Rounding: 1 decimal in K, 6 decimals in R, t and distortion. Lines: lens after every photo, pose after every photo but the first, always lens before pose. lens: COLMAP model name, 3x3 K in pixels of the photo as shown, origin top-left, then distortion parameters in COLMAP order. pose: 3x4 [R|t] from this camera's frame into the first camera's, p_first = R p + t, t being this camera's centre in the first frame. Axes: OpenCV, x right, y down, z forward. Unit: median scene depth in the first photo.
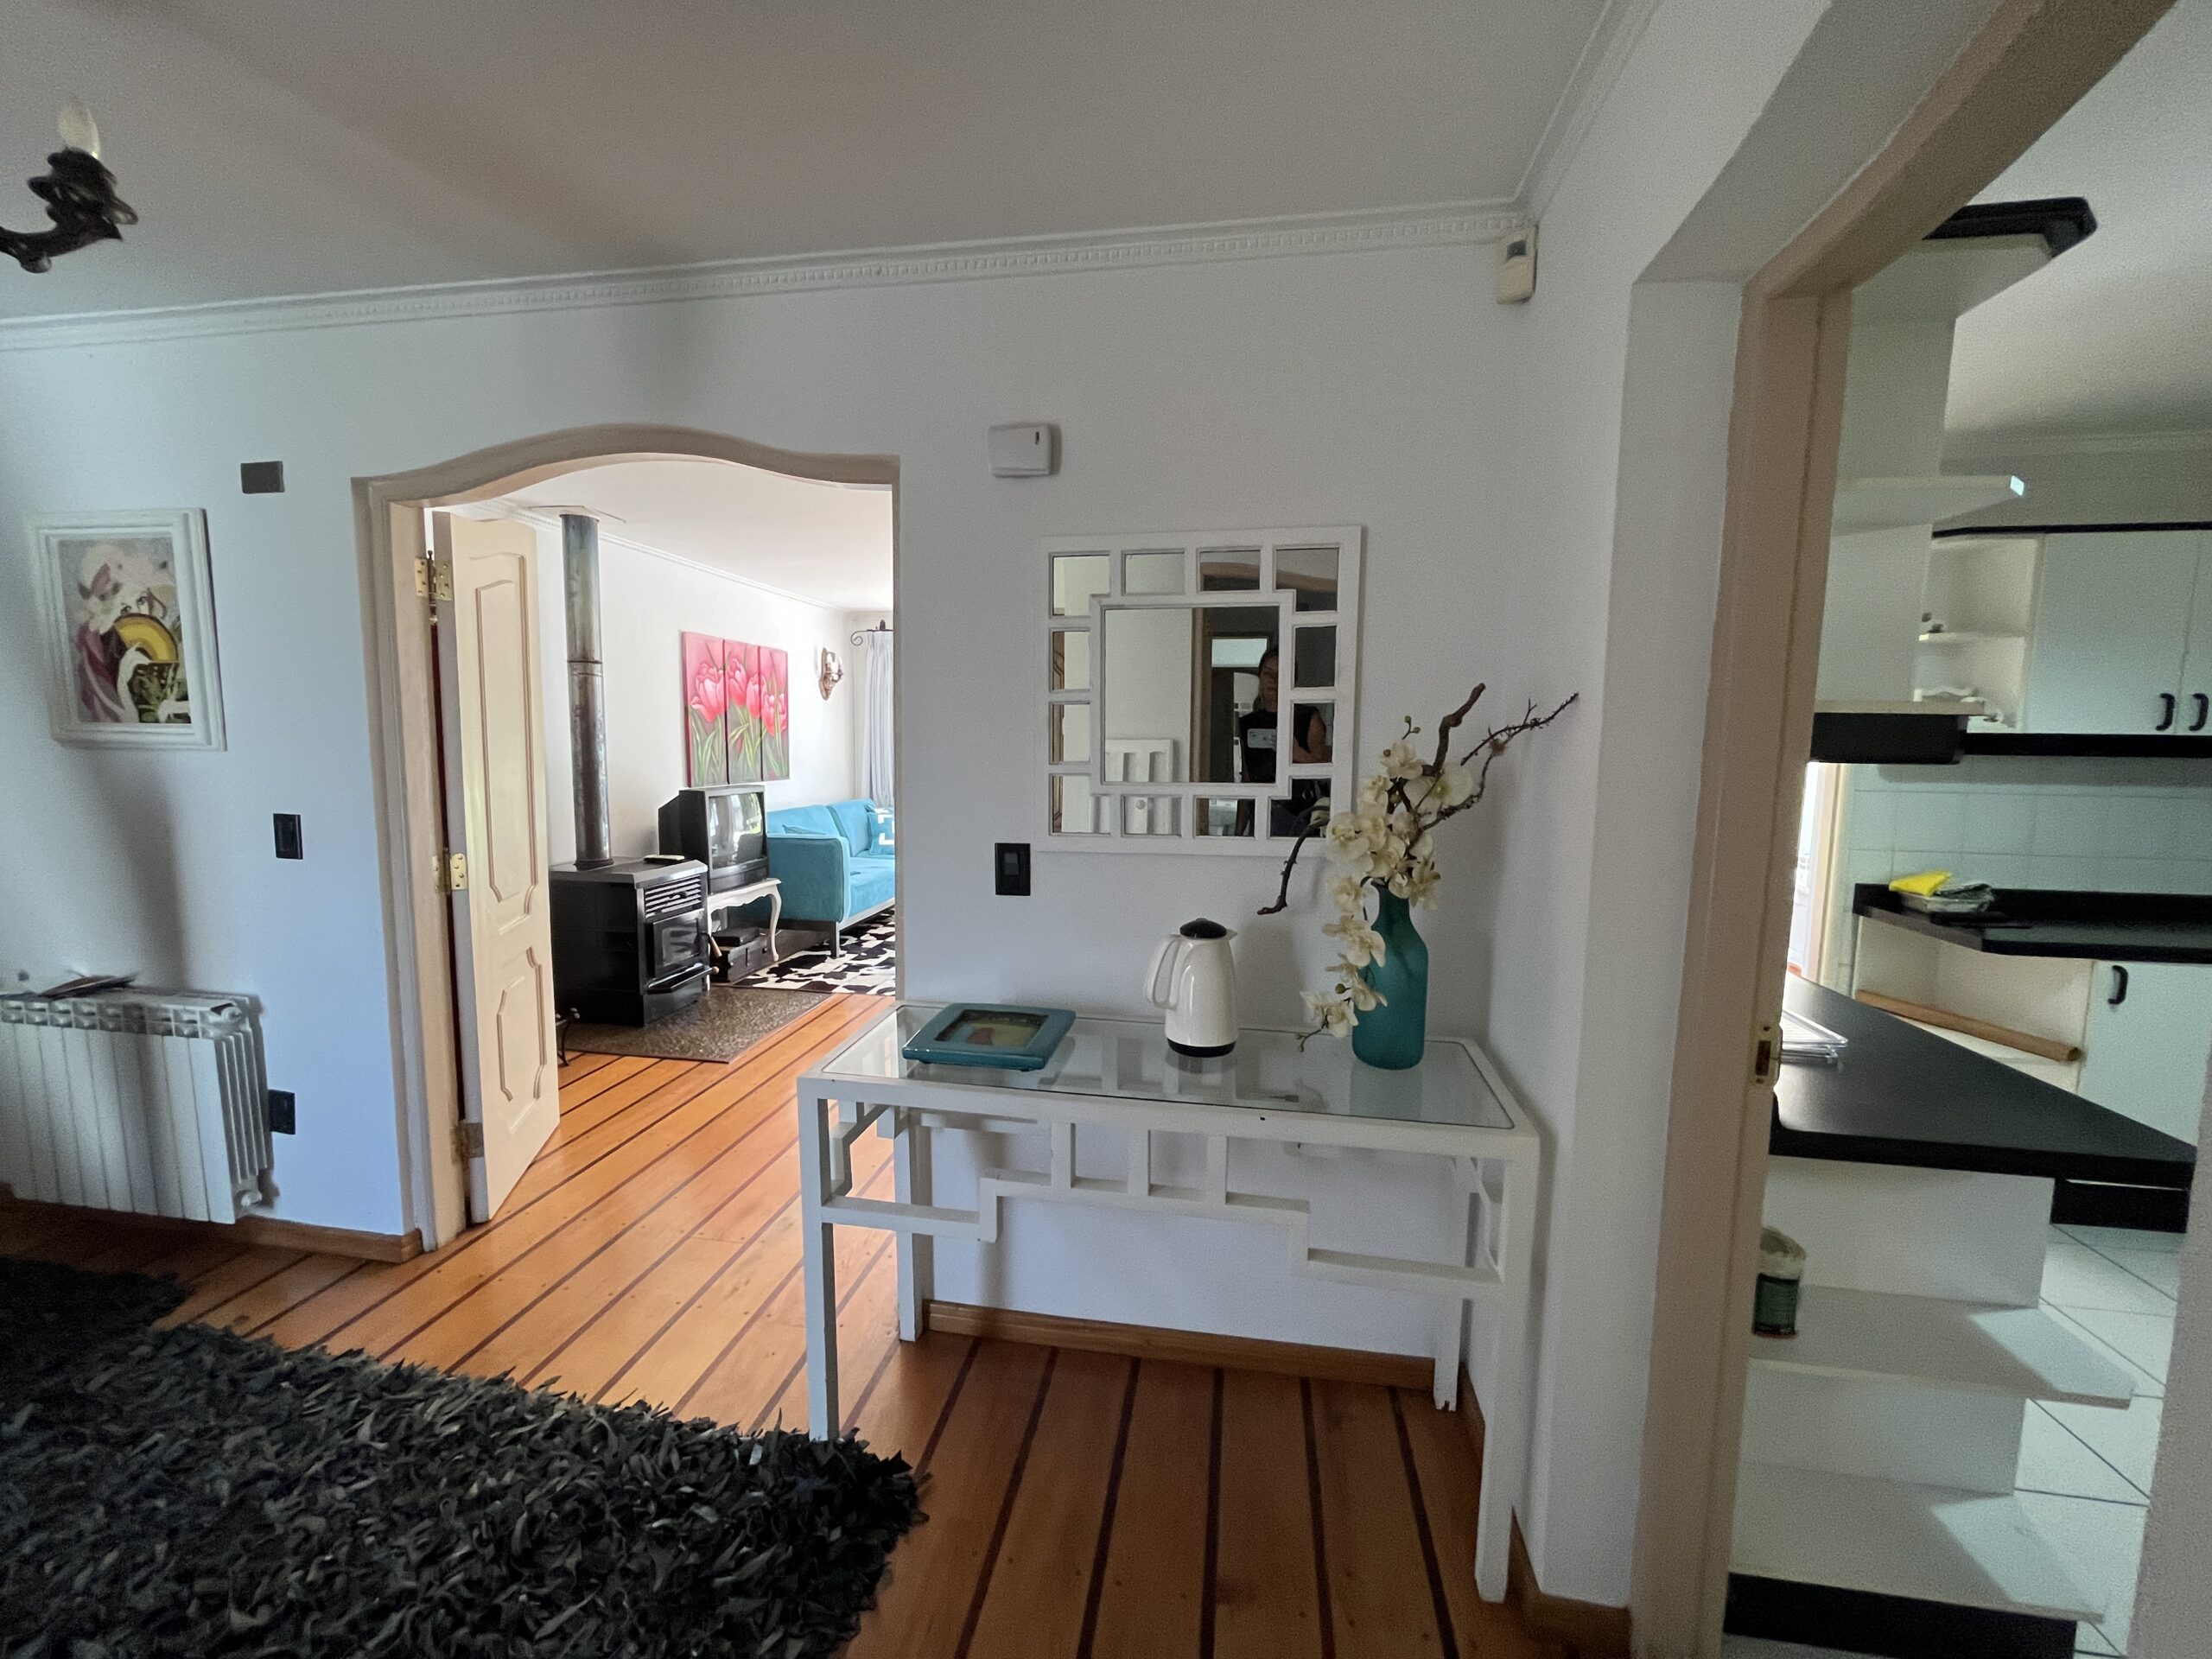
lens RADIAL K [[894.2, 0, 1106.0], [0, 894.2, 829.5], [0, 0, 1]] dist [0.001174, 0.000232]
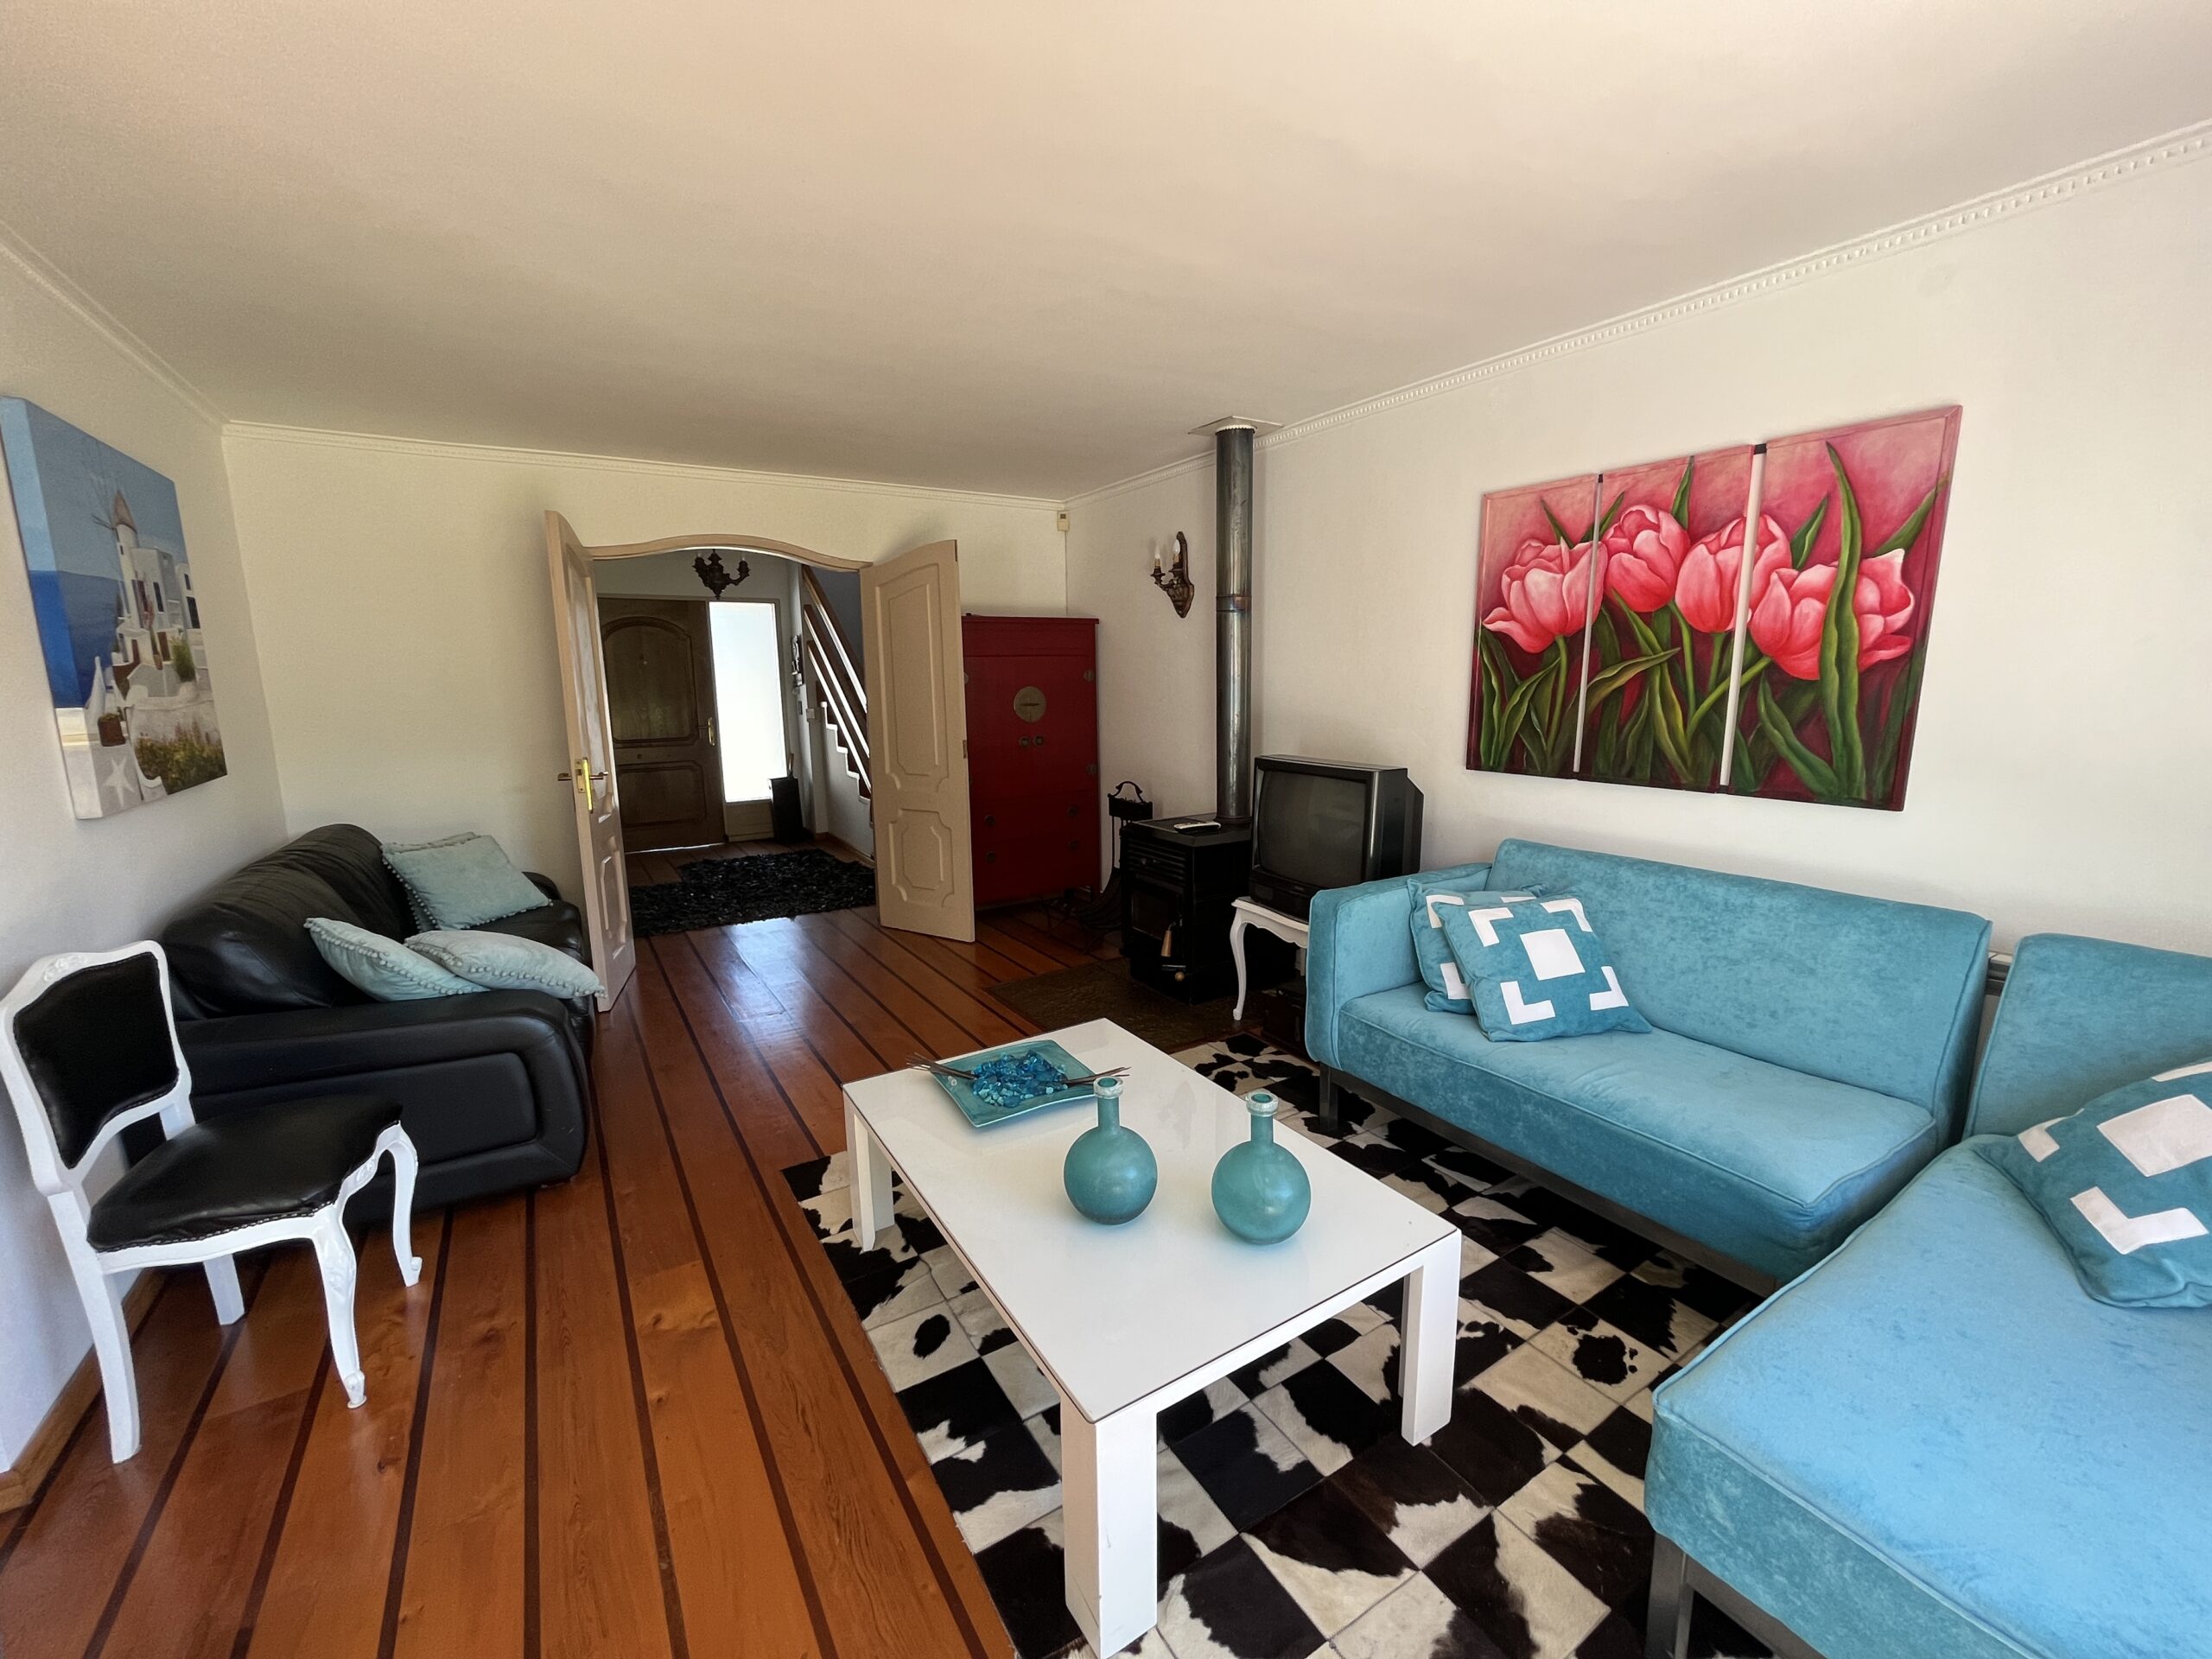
lens RADIAL K [[893.7, 0, 1097.7], [0, 893.7, 825.8], [0, 0, 1]] dist [-0.000712, -0.000251]
pose [[-0.750713, 0.112833, -0.650921, 0.103008], [-0.066183, 0.967504, 0.244040, -0.139162], [0.657305, 0.226284, -0.718850, 1.292462]]
